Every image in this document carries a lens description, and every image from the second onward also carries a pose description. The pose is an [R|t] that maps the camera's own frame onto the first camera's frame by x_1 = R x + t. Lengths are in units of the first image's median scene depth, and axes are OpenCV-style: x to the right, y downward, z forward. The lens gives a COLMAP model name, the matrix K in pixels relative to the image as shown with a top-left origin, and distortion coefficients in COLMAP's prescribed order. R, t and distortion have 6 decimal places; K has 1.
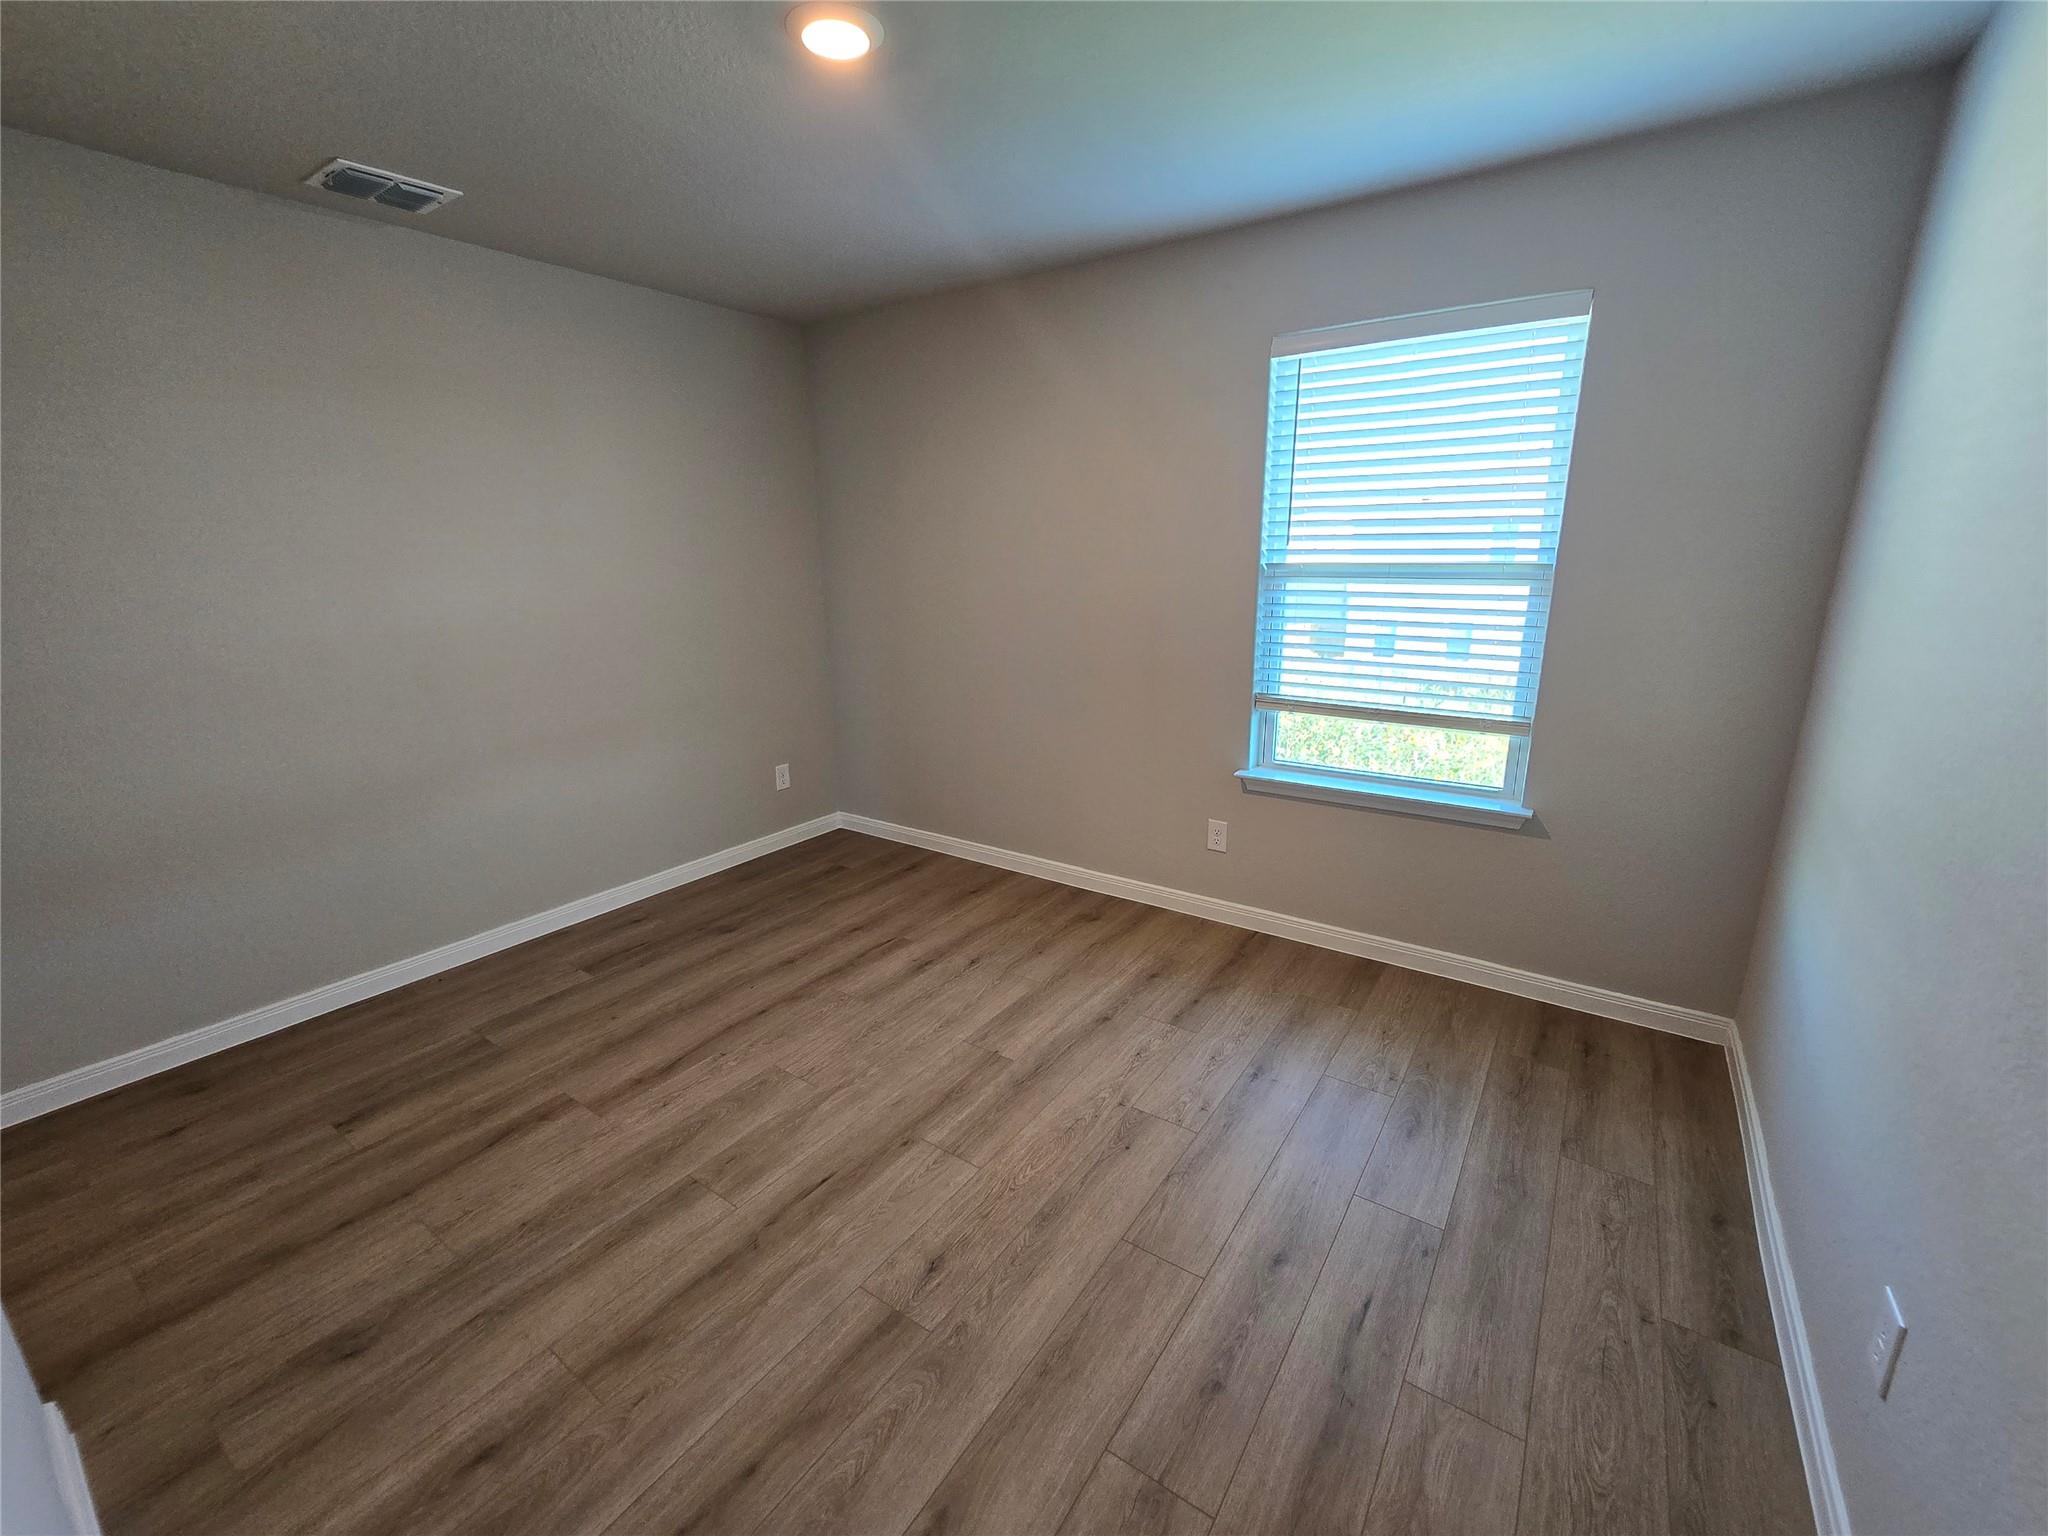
lens RADIAL K [[838.6, 0, 1030.7], [0, 838.6, 783.0], [0, 0, 1]] dist [-0.001133, -0.001078]
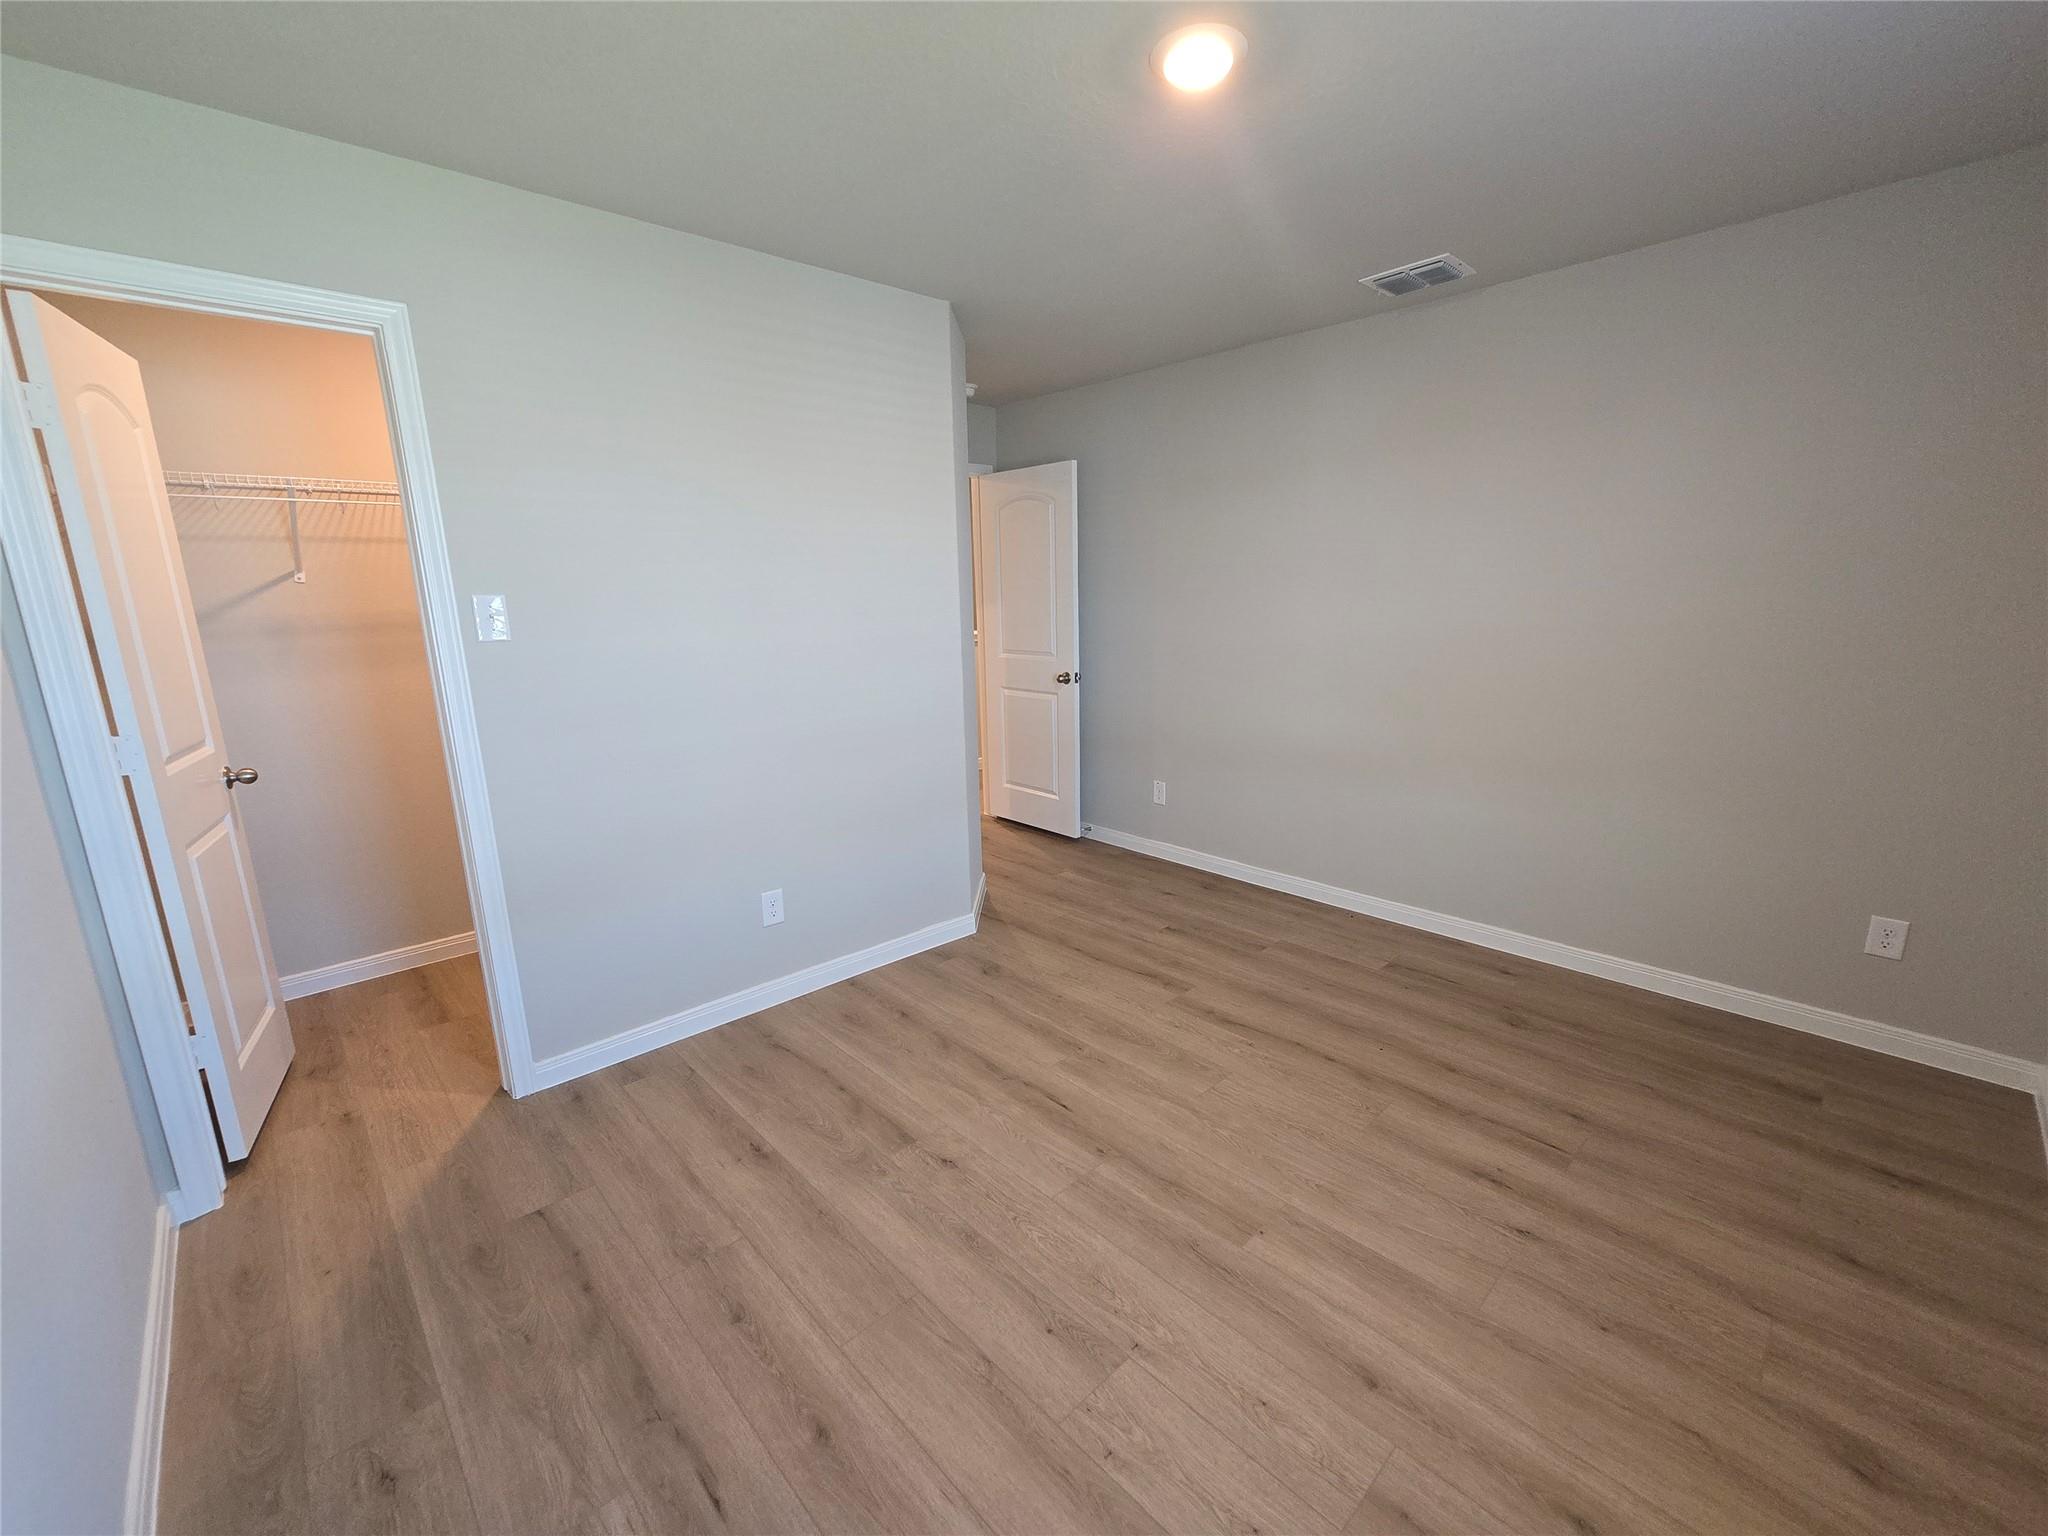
lens RADIAL K [[838.6, 0, 1036.9], [0, 838.6, 782.6], [0, 0, 1]] dist [-0.001133, -0.001078]
pose [[-0.204645, 0.232764, -0.950758, 0.730376], [-0.242896, 0.928859, 0.279684, -0.254557], [0.948220, 0.288172, -0.133549, 0.926139]]
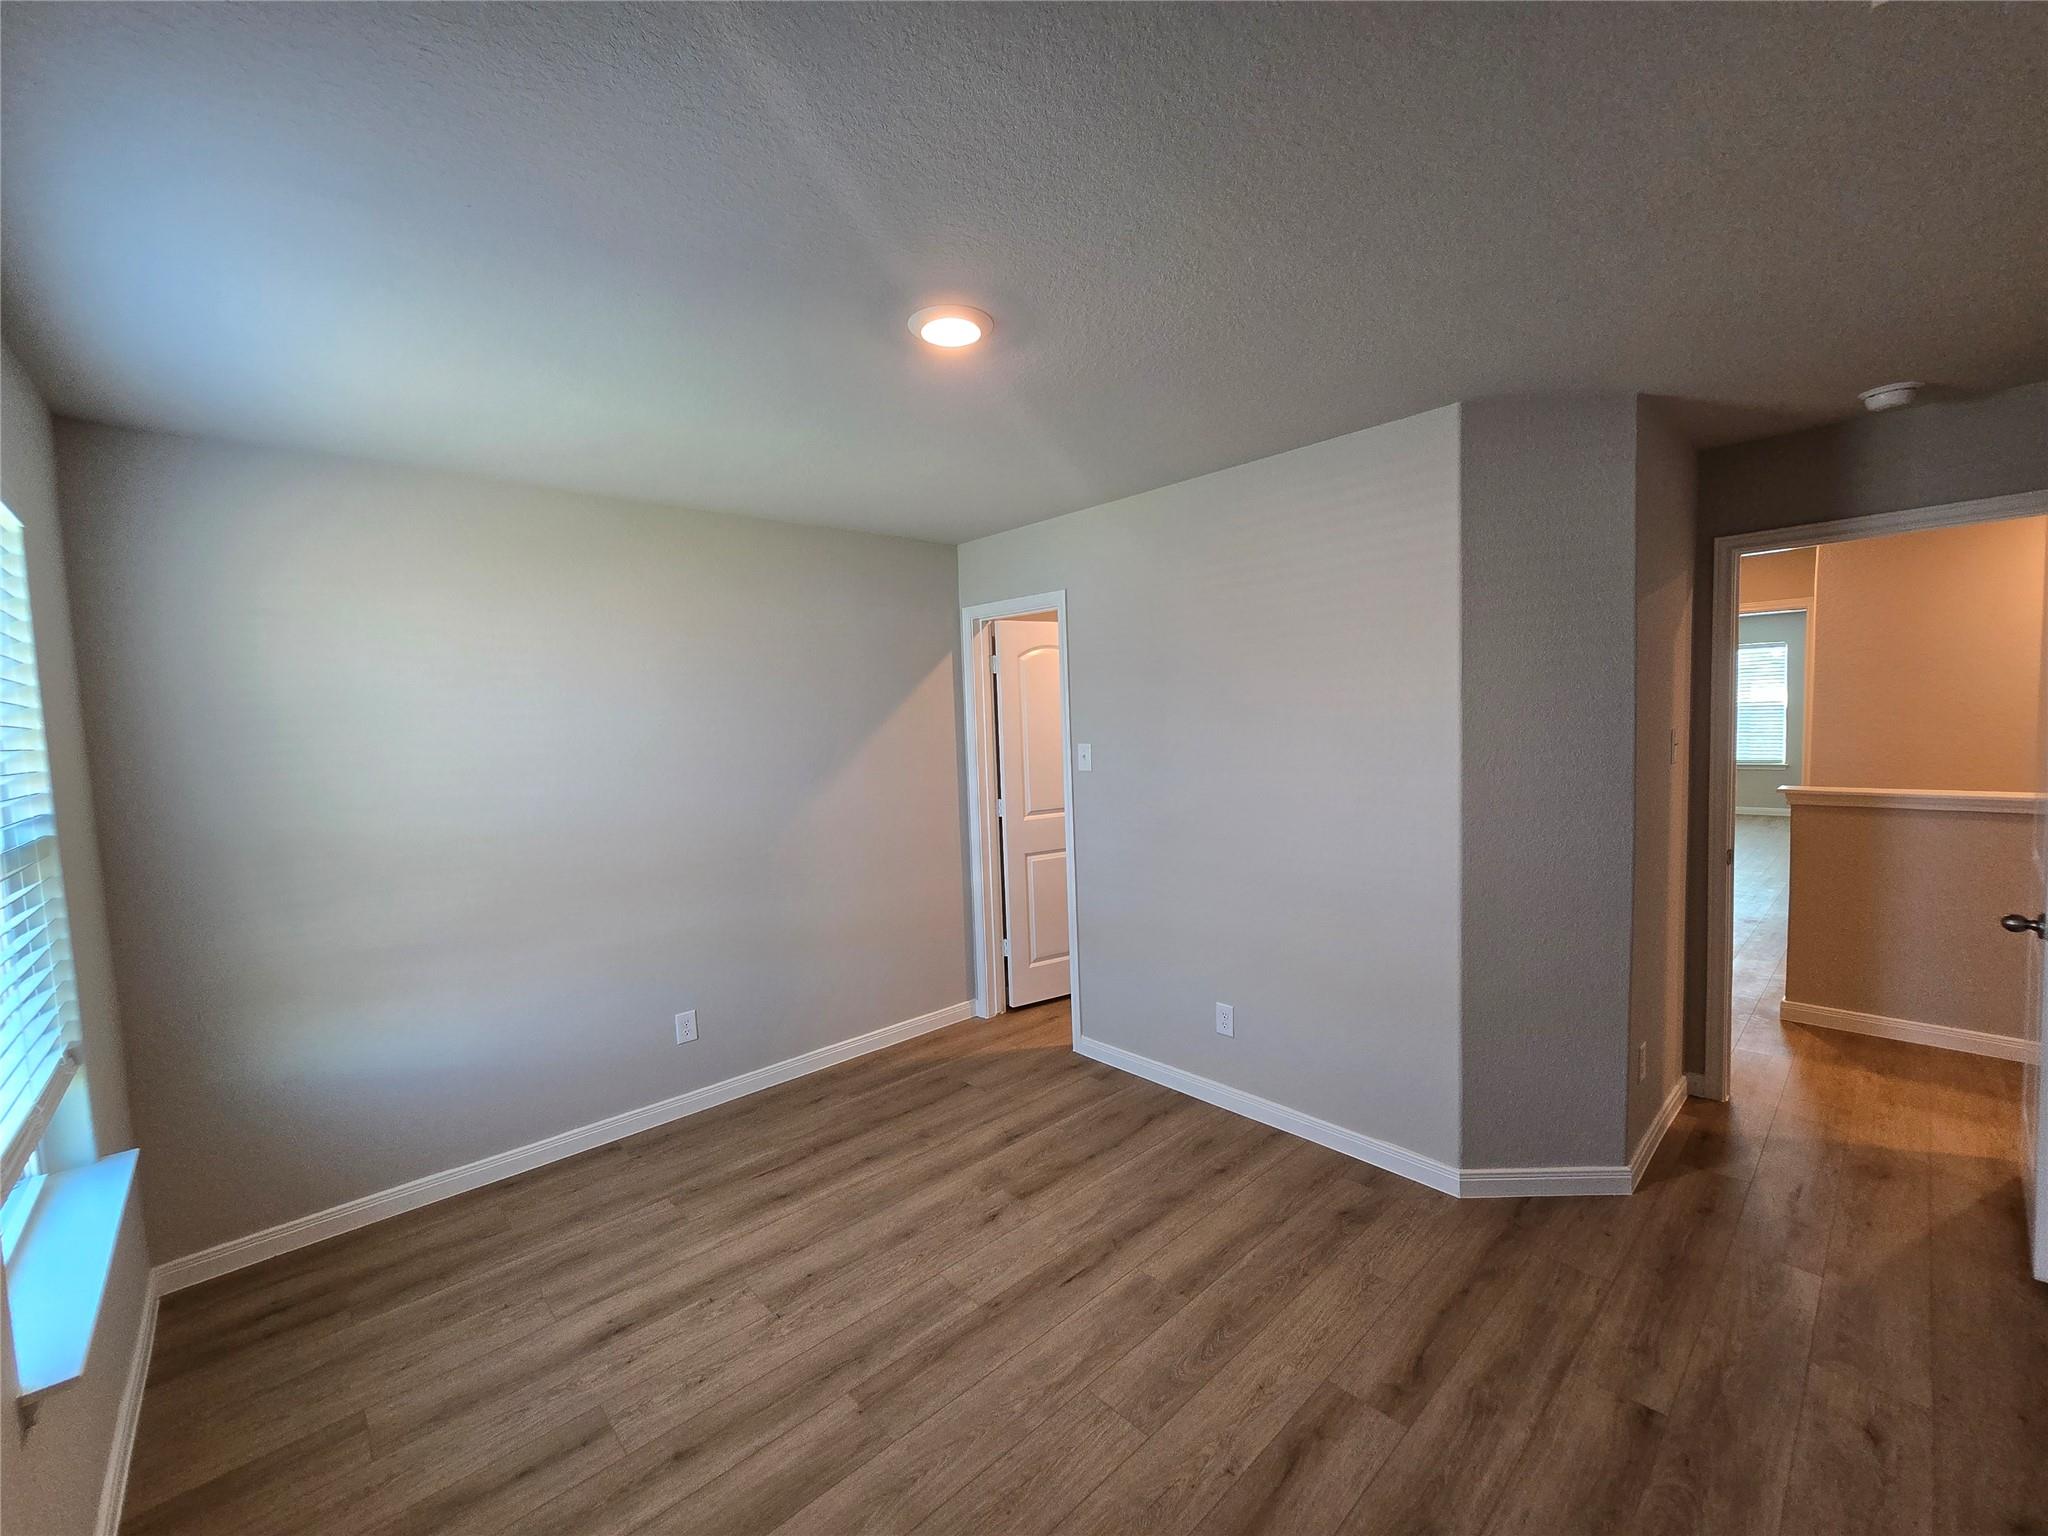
lens RADIAL K [[838.6, 0, 1037.2], [0, 838.6, 770.9], [0, 0, 1]] dist [-0.001133, -0.001078]
pose [[-0.976734, 0.030128, 0.212329, -0.441848], [0.099084, 0.941469, 0.322208, -0.538306], [-0.190194, 0.335750, -0.922550, 1.728655]]
